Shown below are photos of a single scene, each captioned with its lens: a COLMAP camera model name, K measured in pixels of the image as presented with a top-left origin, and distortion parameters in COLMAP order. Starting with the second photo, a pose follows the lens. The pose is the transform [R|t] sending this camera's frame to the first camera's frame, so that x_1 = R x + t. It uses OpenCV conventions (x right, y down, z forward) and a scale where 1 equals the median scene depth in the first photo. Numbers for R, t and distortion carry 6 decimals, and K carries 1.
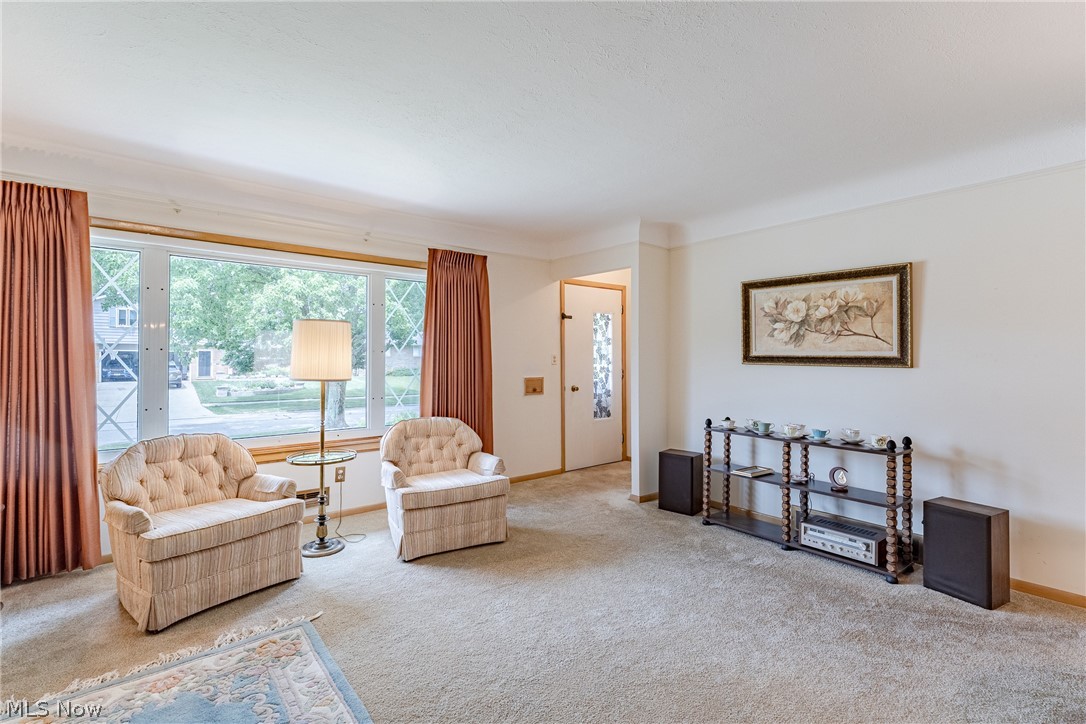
lens RADIAL K [[486.5, 0, 541.4], [0, 486.5, 358.3], [0, 0, 1]] dist [-0.002036, -0.001170]
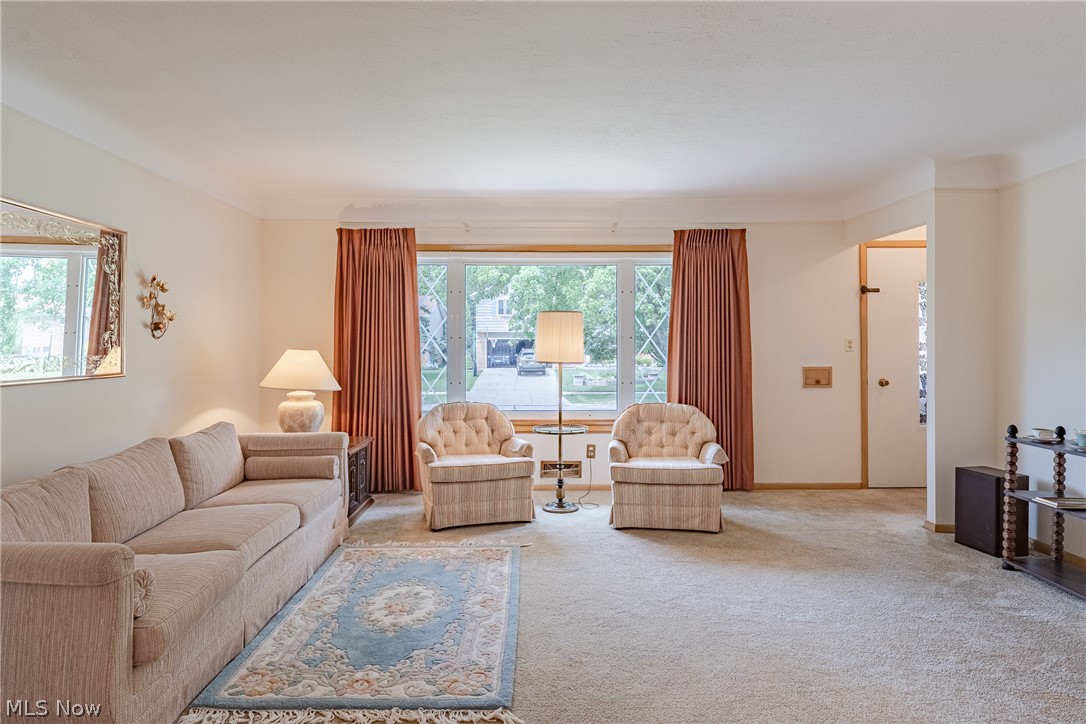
lens RADIAL K [[627.2, 0, 542.5], [0, 627.2, 361.9], [0, 0, 1]] dist [-0.006499, -0.001846]
pose [[0.788500, 0.012896, -0.614900, 0.363103], [0.003247, 0.999679, 0.025129, 0.004127], [0.615027, -0.021810, 0.788205, -0.166764]]
